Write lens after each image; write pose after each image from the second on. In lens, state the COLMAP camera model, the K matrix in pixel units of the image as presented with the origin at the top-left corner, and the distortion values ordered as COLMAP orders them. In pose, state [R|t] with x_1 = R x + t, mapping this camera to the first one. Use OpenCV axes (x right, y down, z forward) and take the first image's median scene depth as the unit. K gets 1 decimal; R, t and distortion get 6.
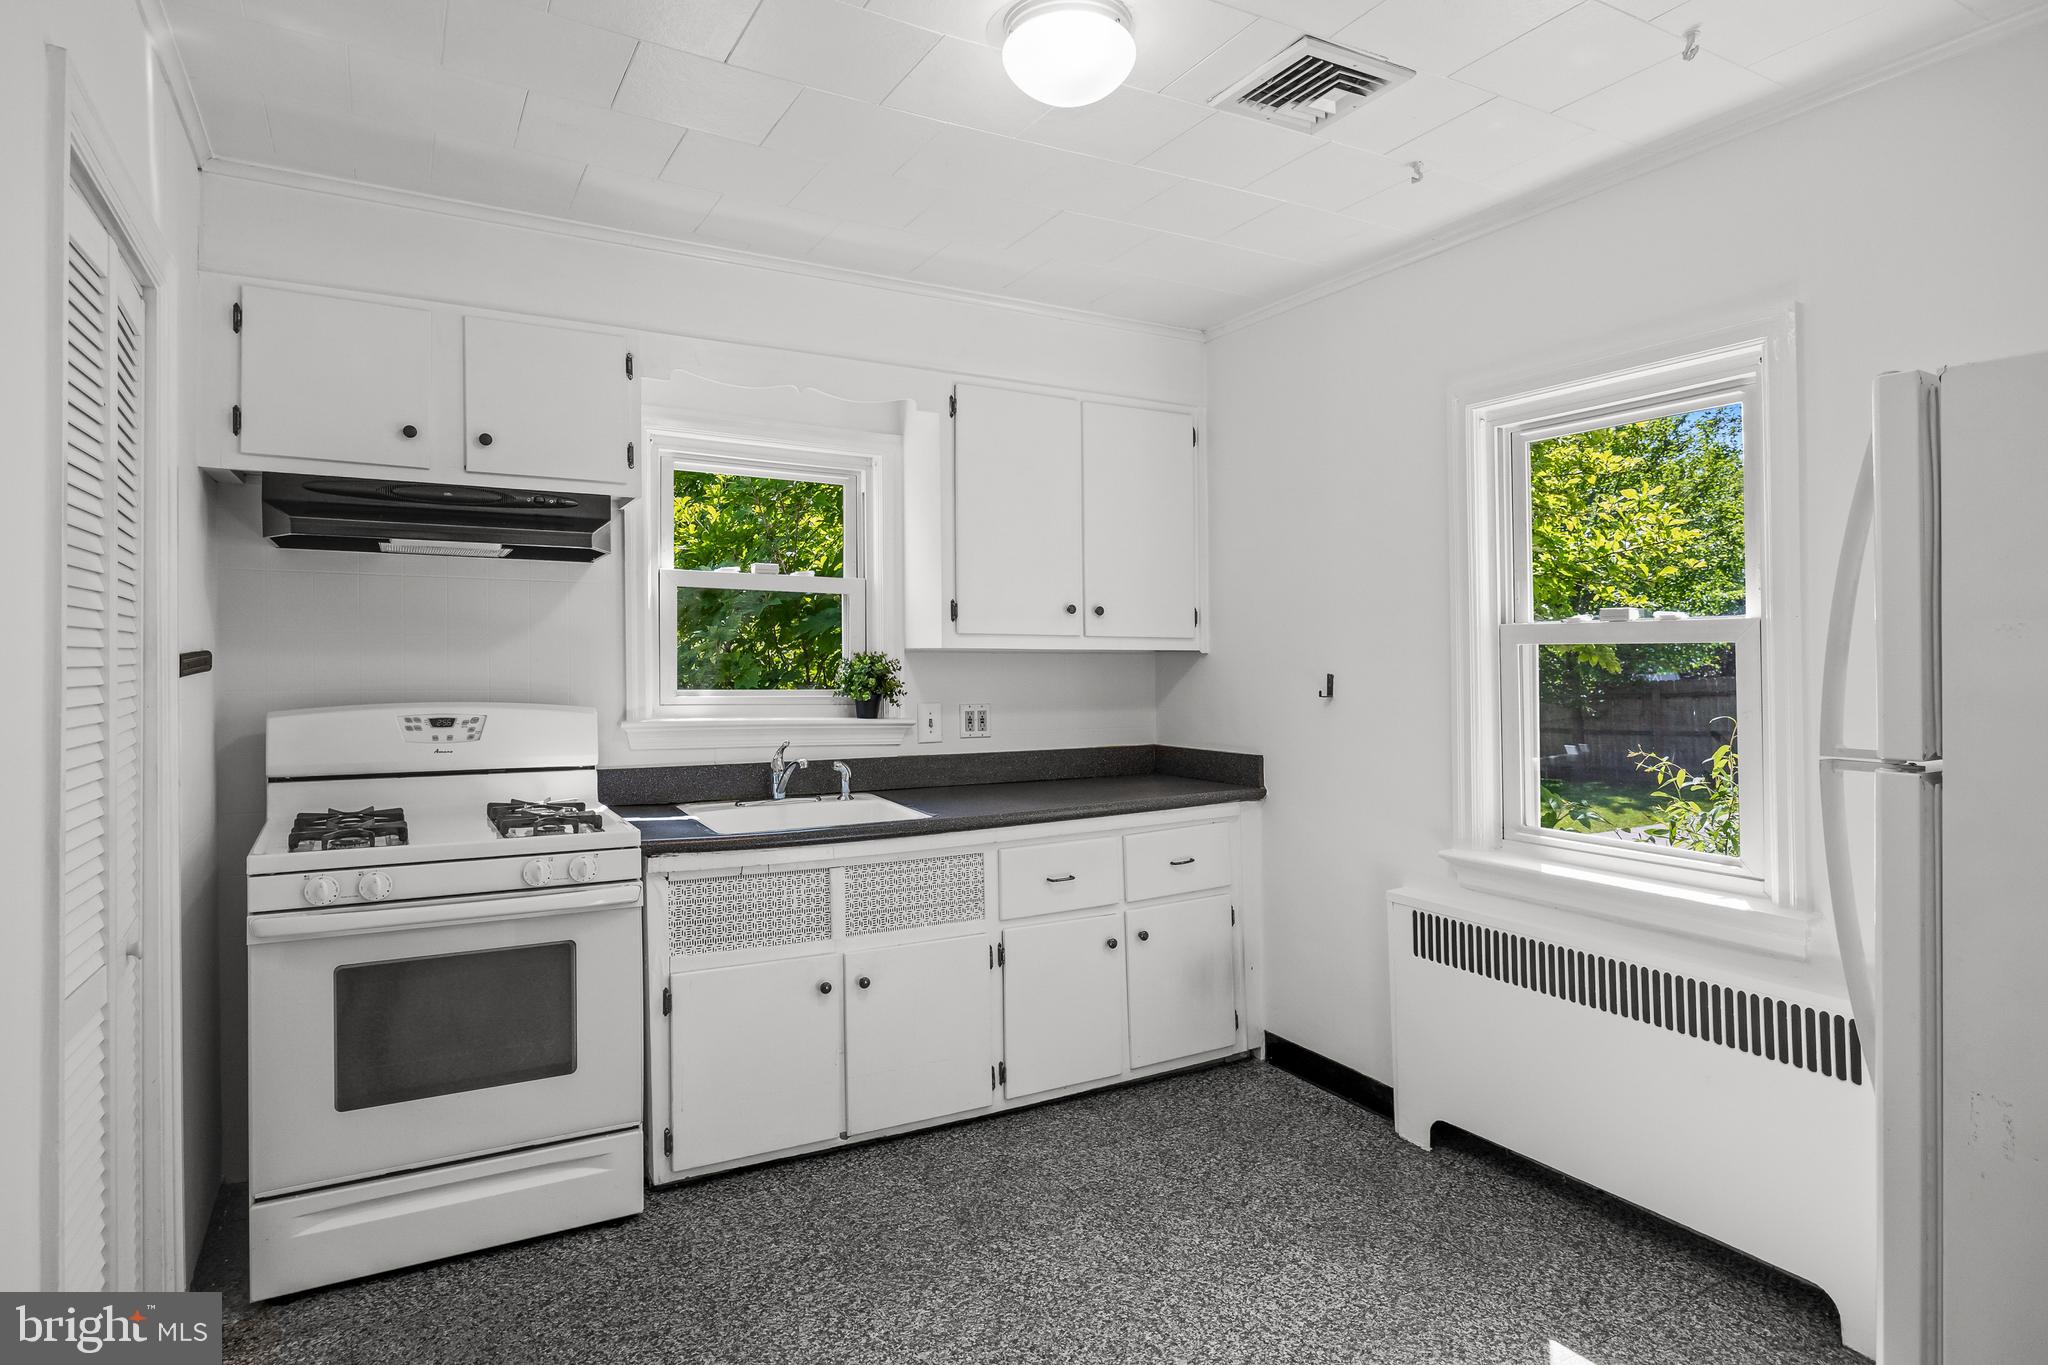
lens RADIAL K [[1136.1, 0, 1031.6], [0, 1136.1, 667.6], [0, 0, 1]] dist [-0.000811, -0.000578]
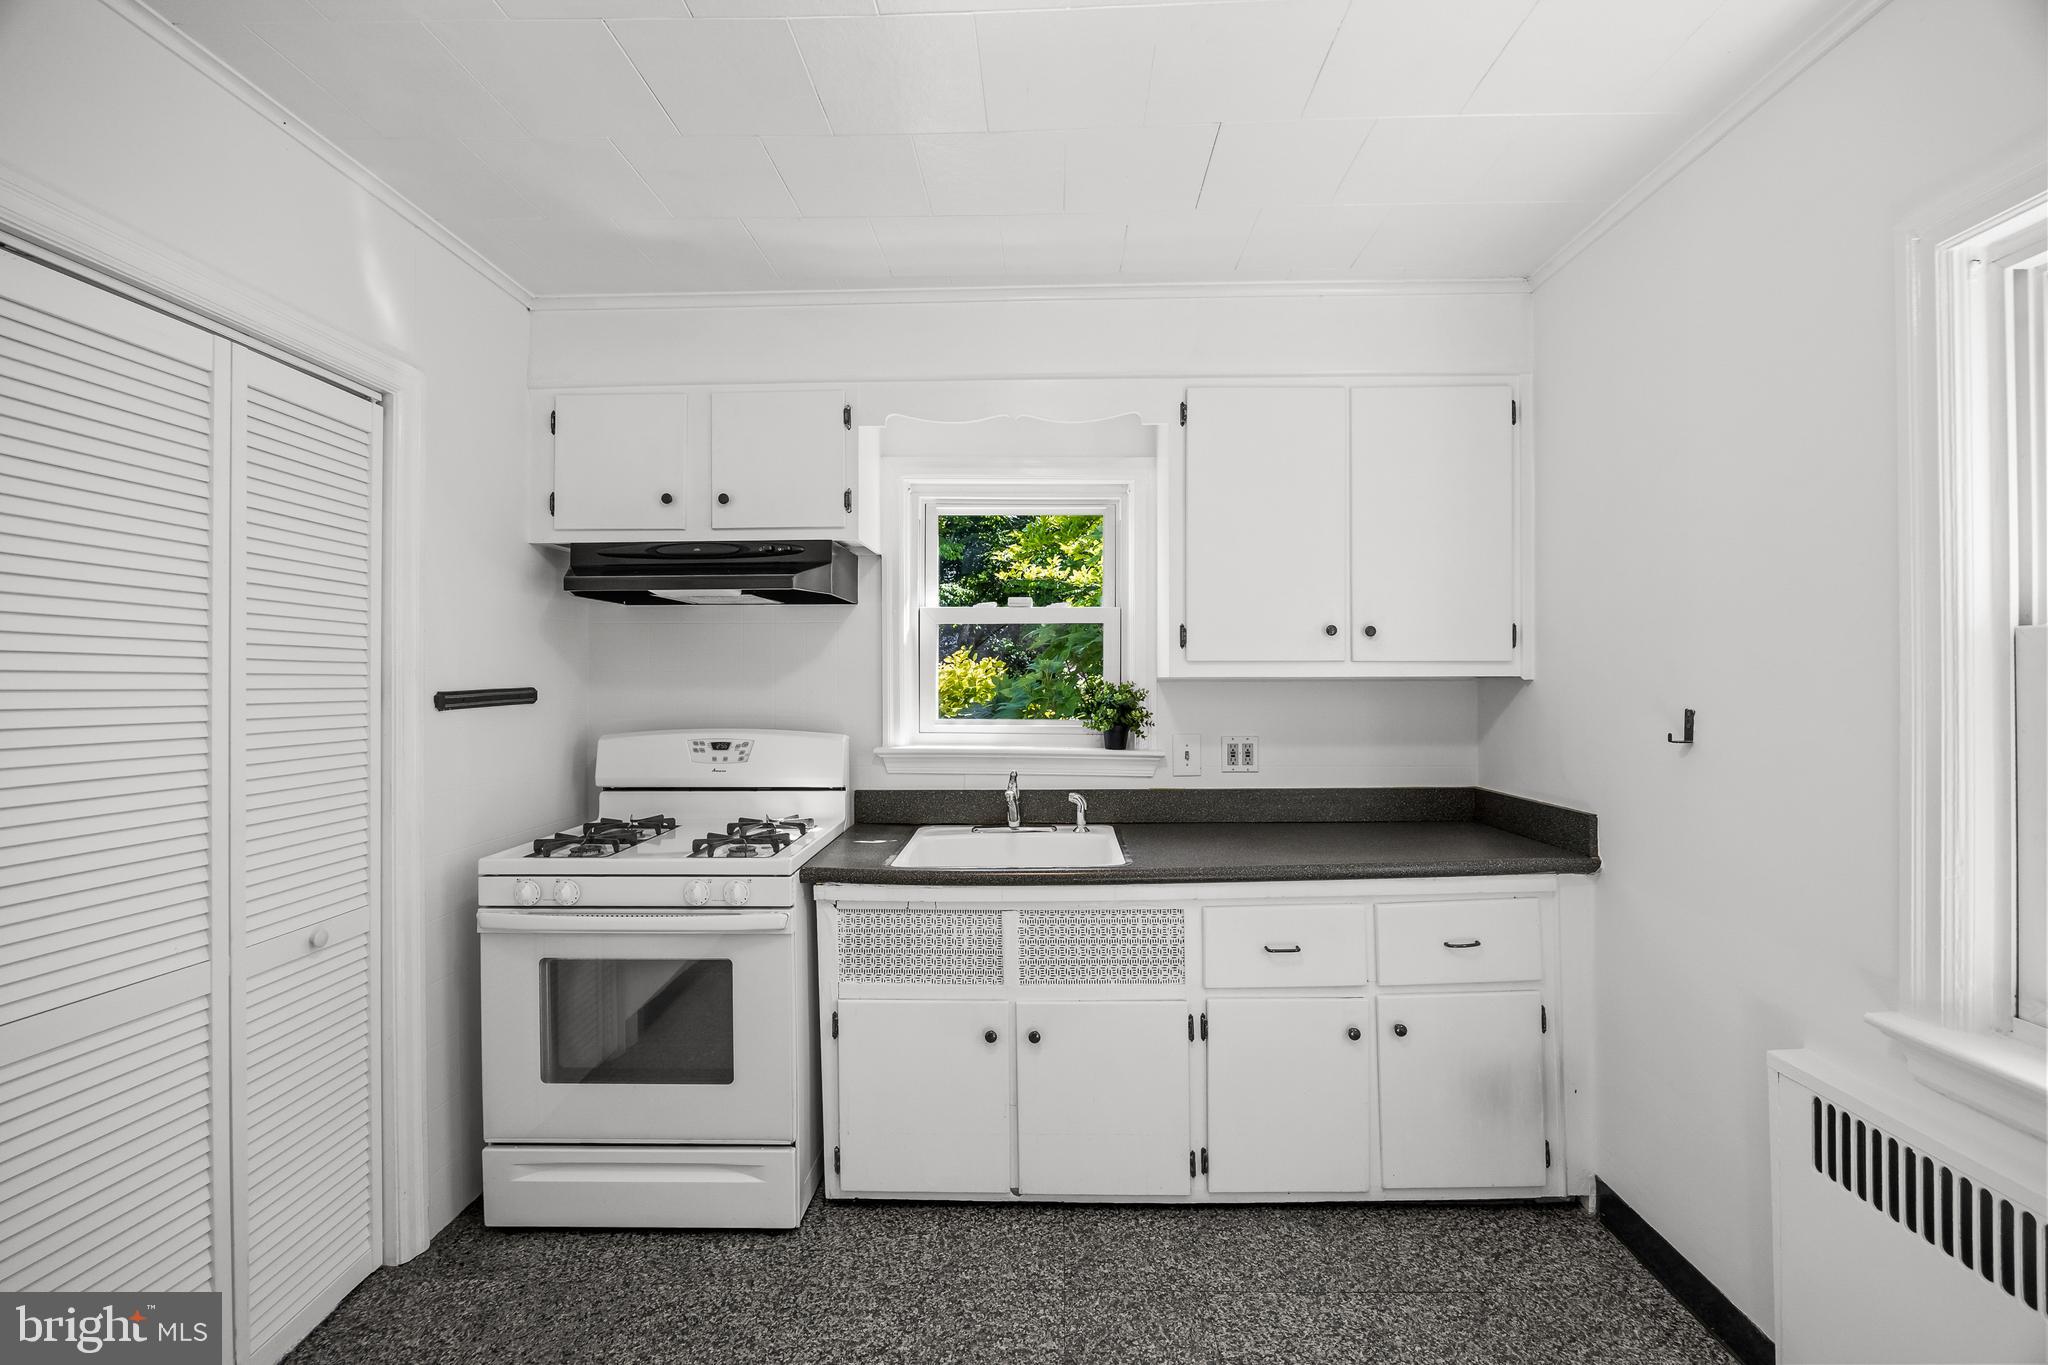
lens RADIAL K [[851.6, 0, 1033.1], [0, 851.6, 702.3], [0, 0, 1]] dist [-0.007617, -0.000049]
pose [[0.859880, 0.004999, -0.510472, 0.200722], [0.003244, 0.999878, 0.015256, -0.008810], [0.510486, -0.014774, 0.859759, 0.385912]]
